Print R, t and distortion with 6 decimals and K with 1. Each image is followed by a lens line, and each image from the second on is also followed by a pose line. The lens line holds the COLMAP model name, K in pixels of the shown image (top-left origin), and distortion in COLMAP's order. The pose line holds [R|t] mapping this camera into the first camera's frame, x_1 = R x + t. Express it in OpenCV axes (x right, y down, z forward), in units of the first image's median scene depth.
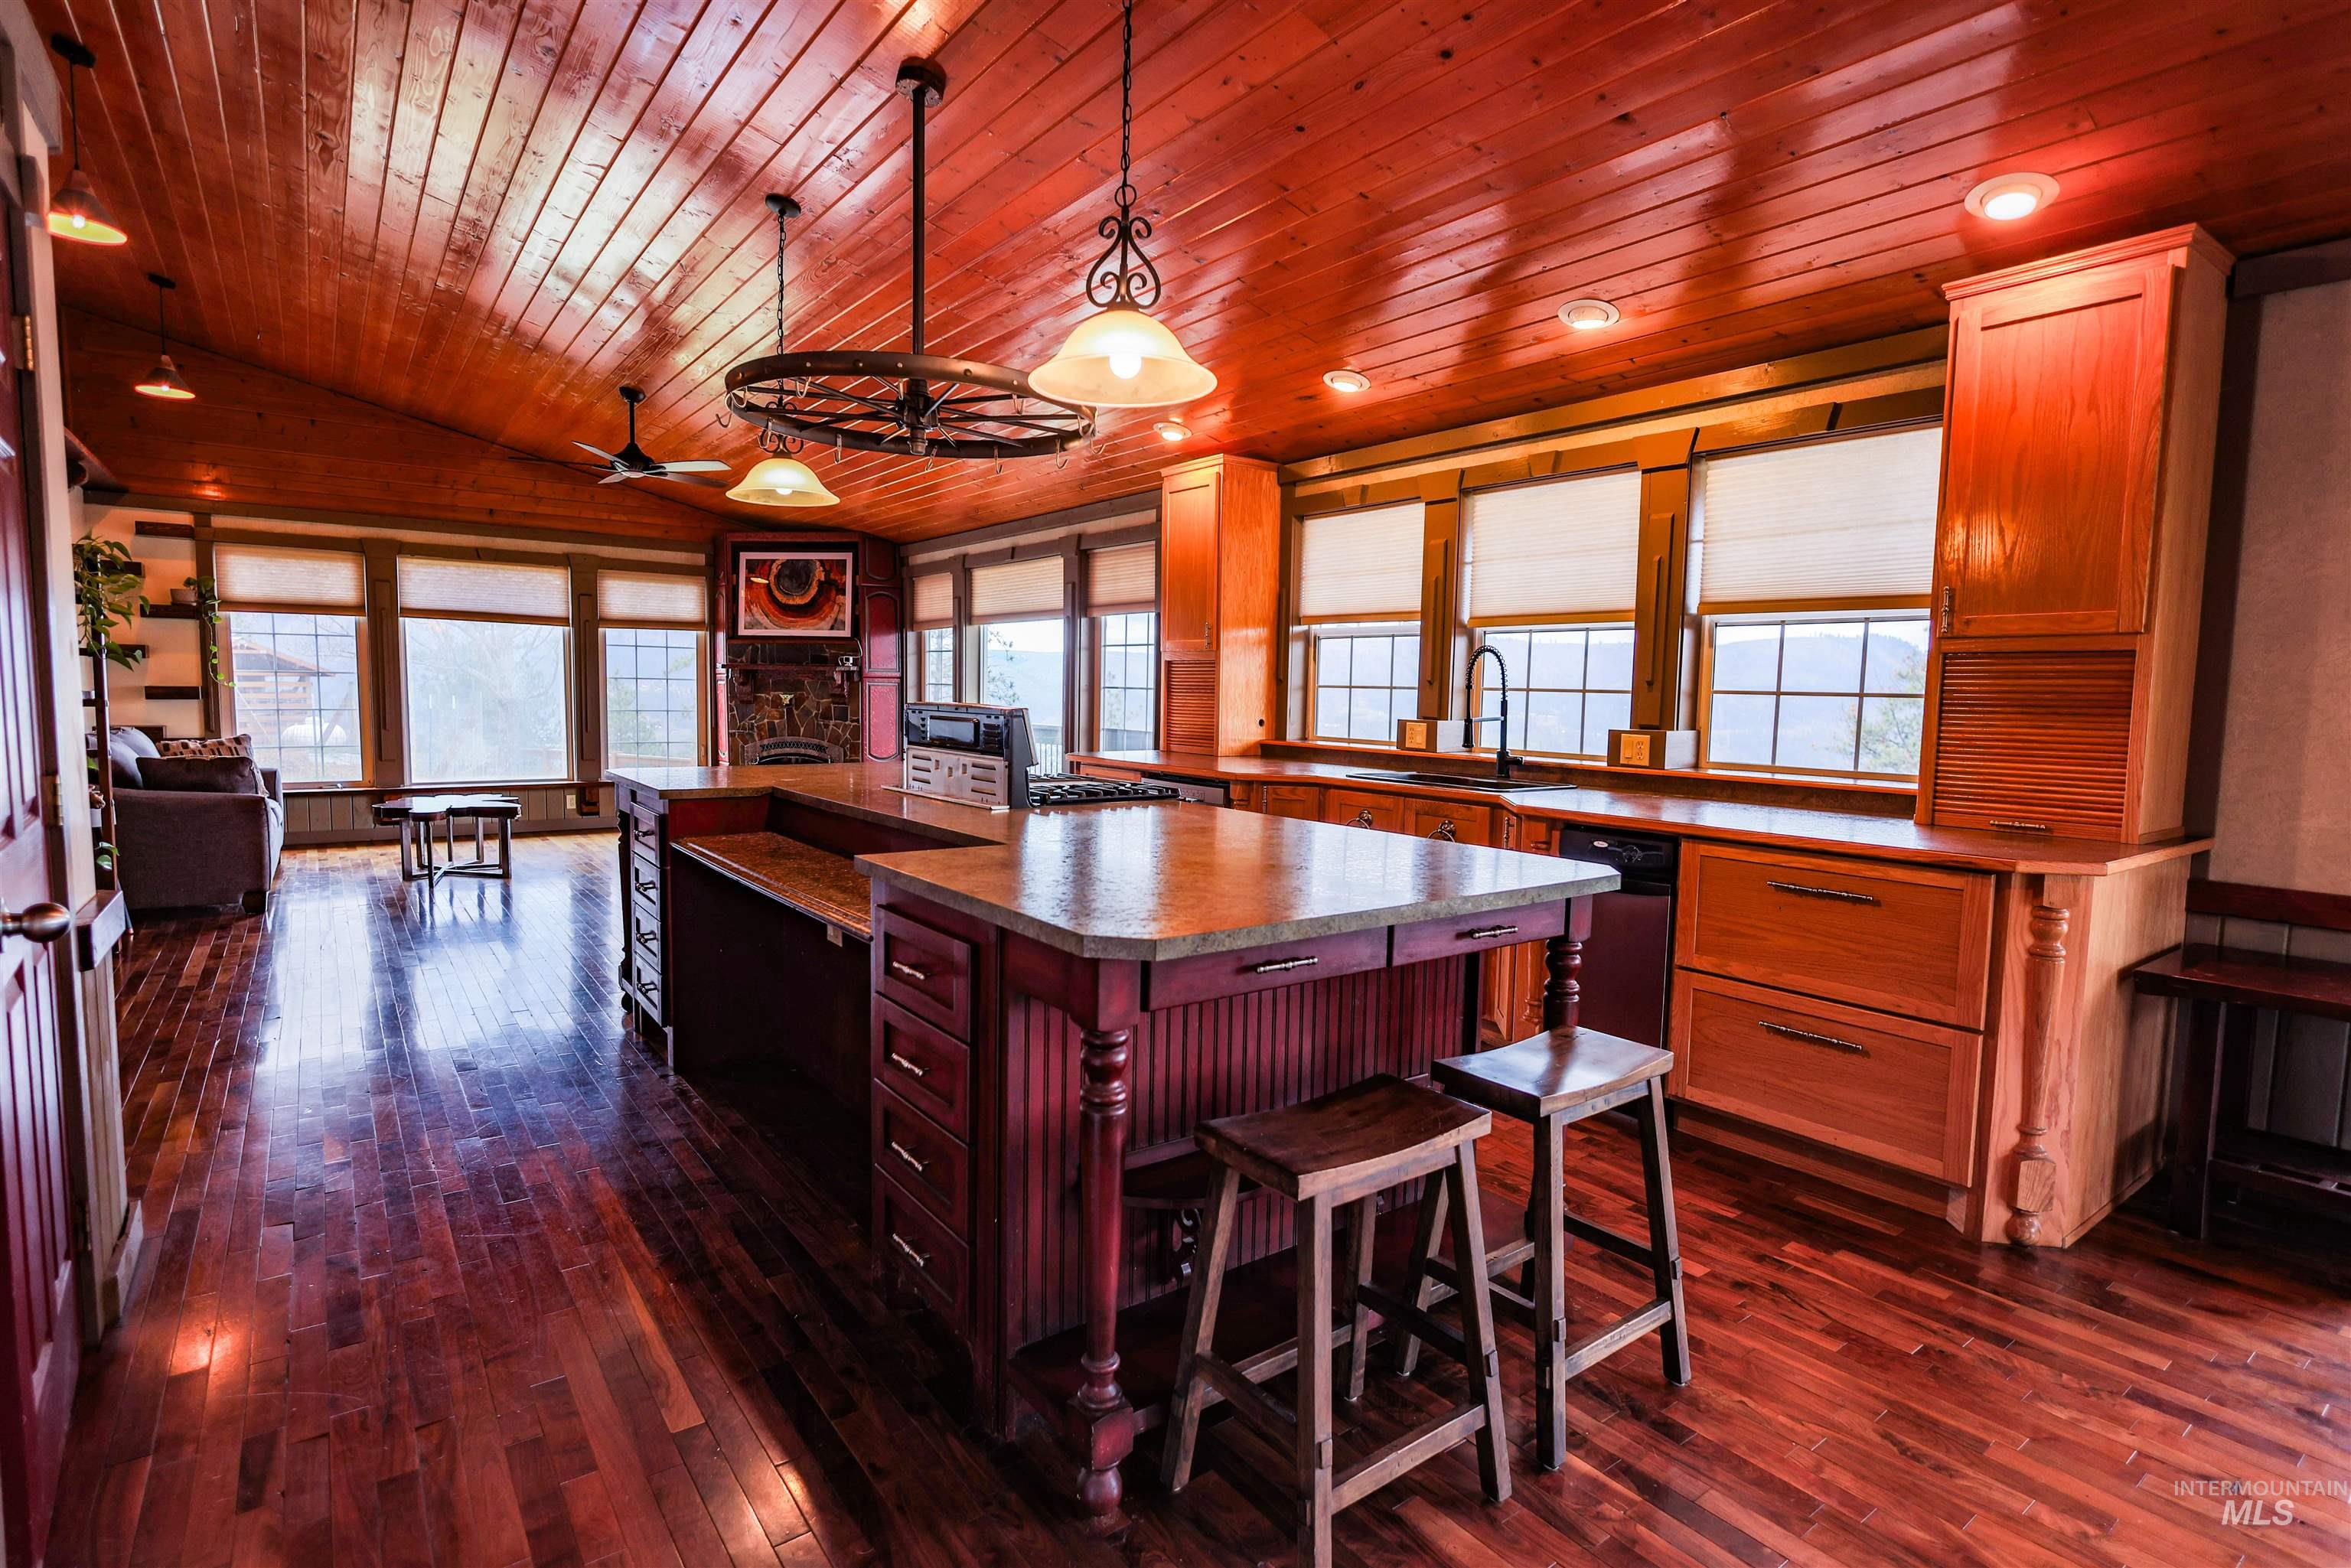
lens RADIAL K [[1176.7, 0, 1187.5], [0, 1176.7, 781.5], [0, 0, 1]] dist [-0.001390, 0.000635]
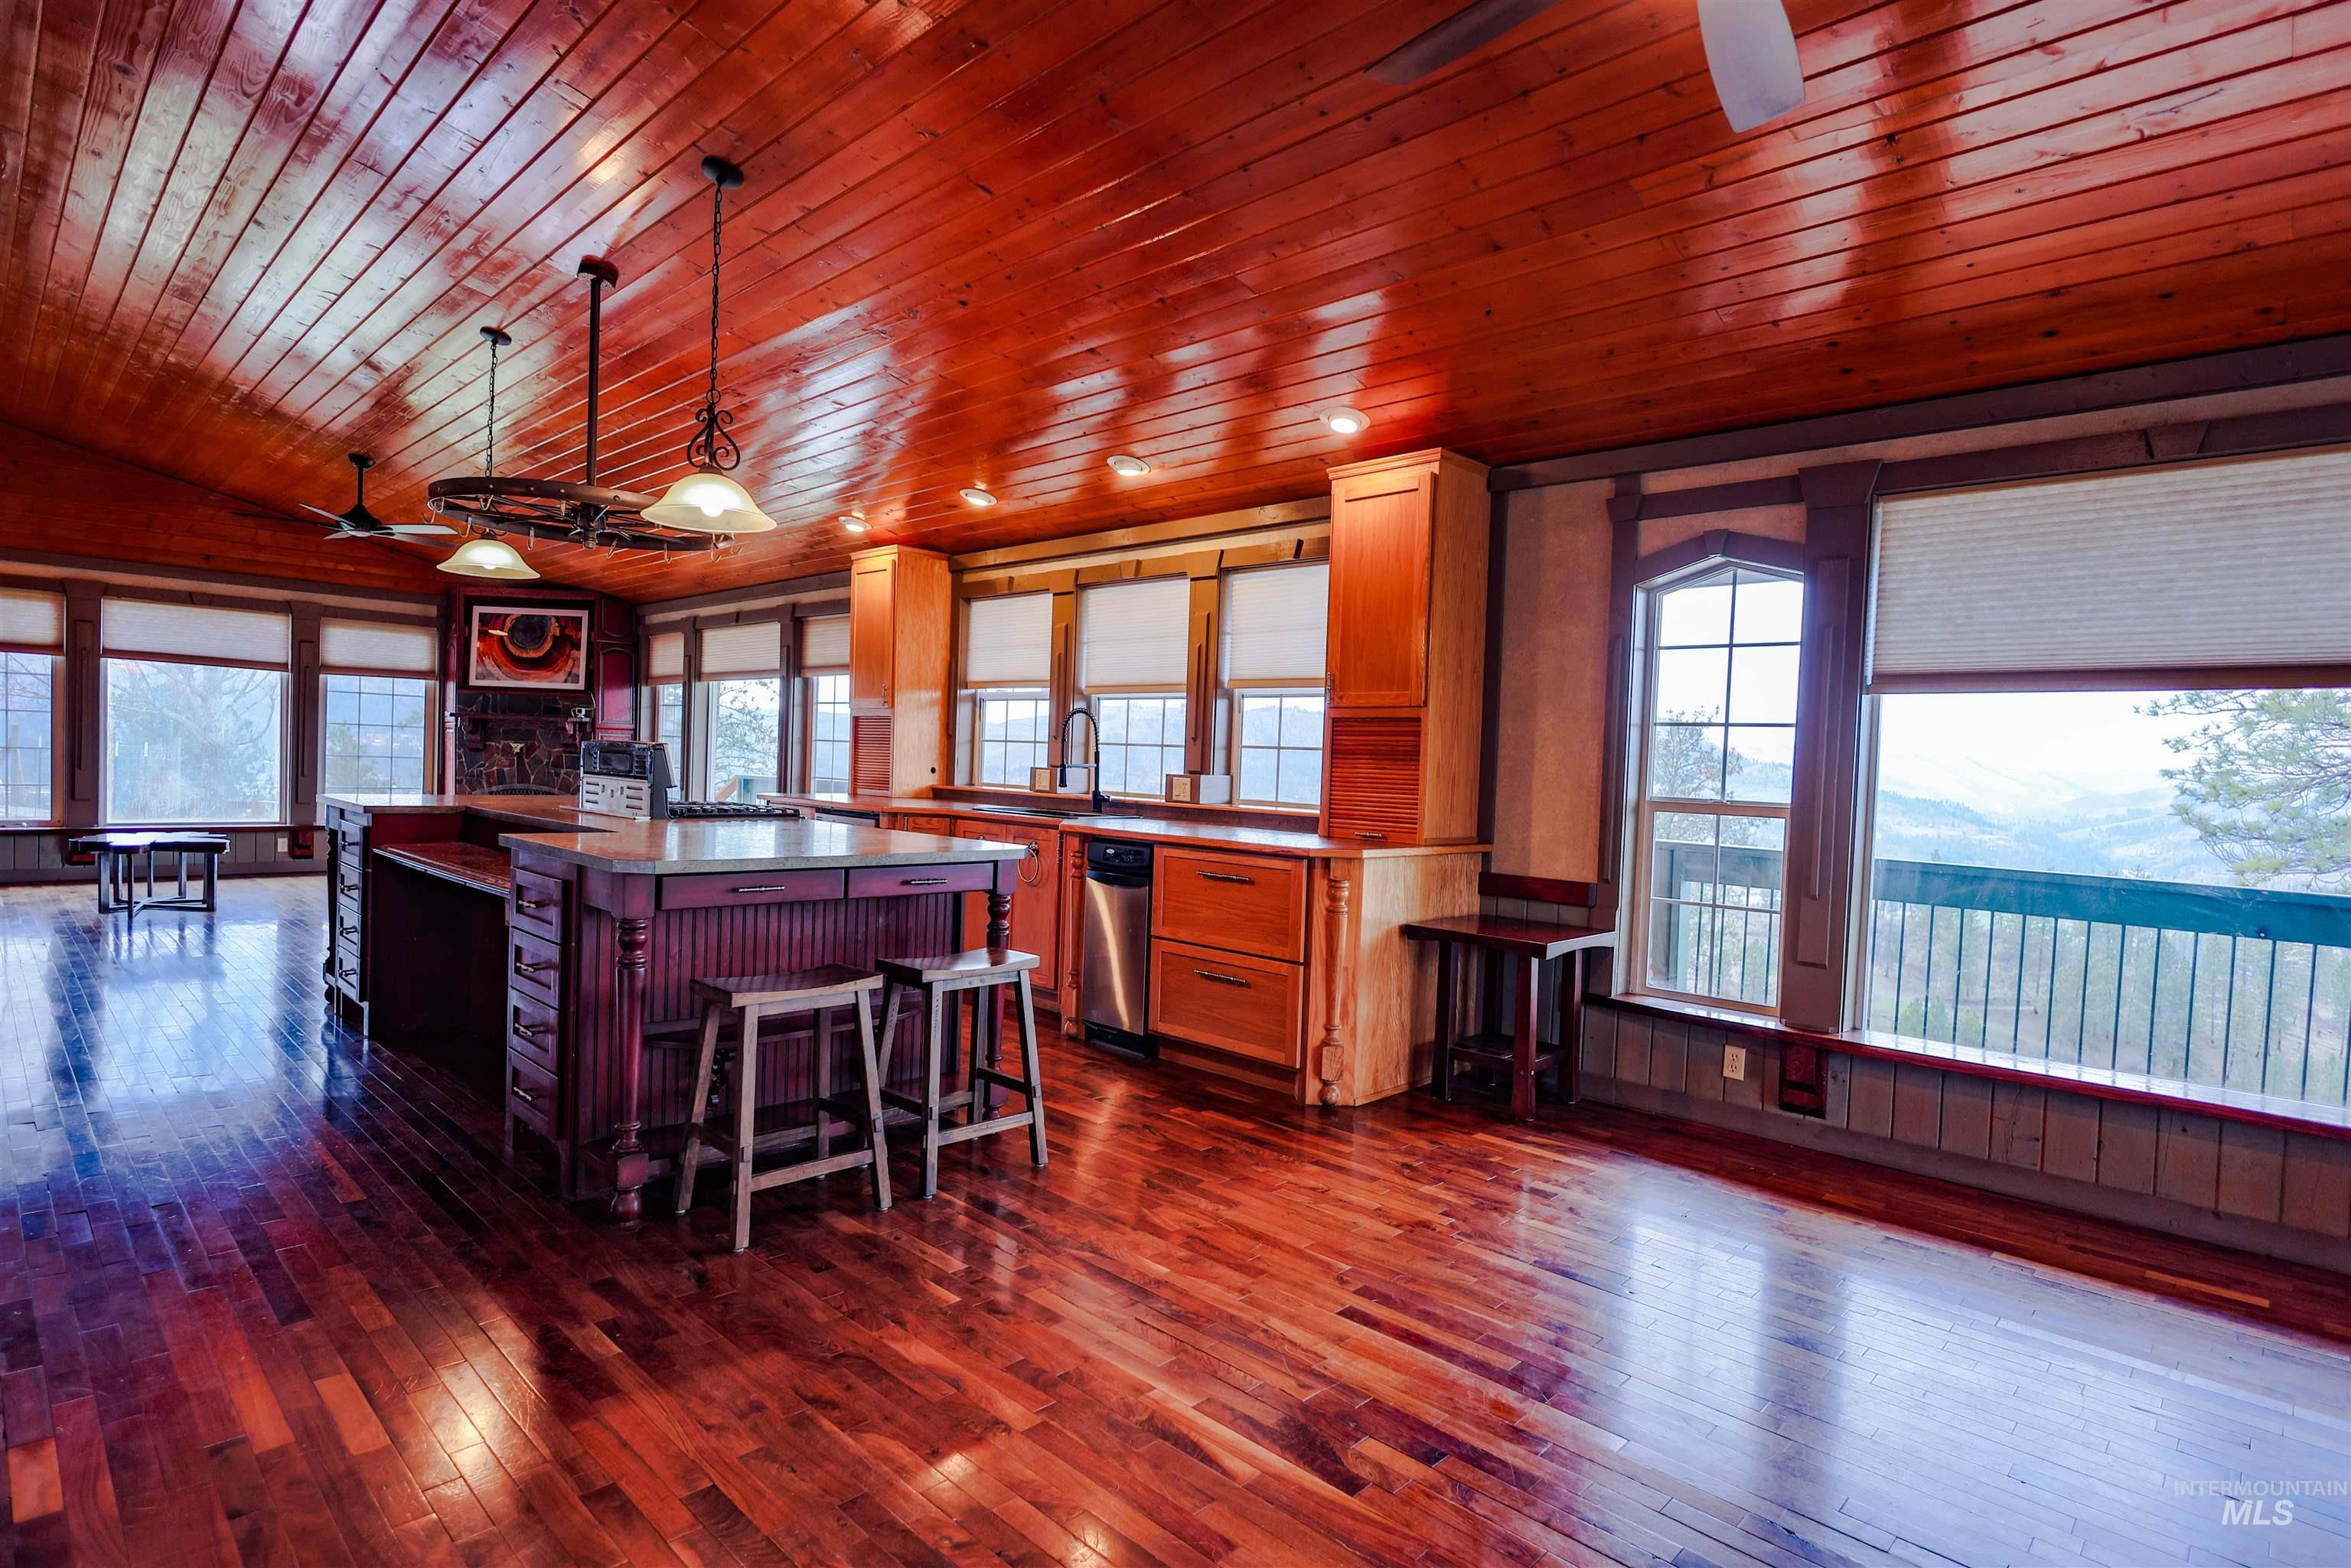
lens RADIAL K [[1176.7, 0, 1163.8], [0, 1176.7, 791.2], [0, 0, 1]] dist [-0.001390, 0.000635]
pose [[0.987211, 0.013651, 0.158835, 0.162445], [-0.006035, 0.998813, -0.048332, 0.041275], [-0.159306, 0.046755, 0.986121, -0.310956]]
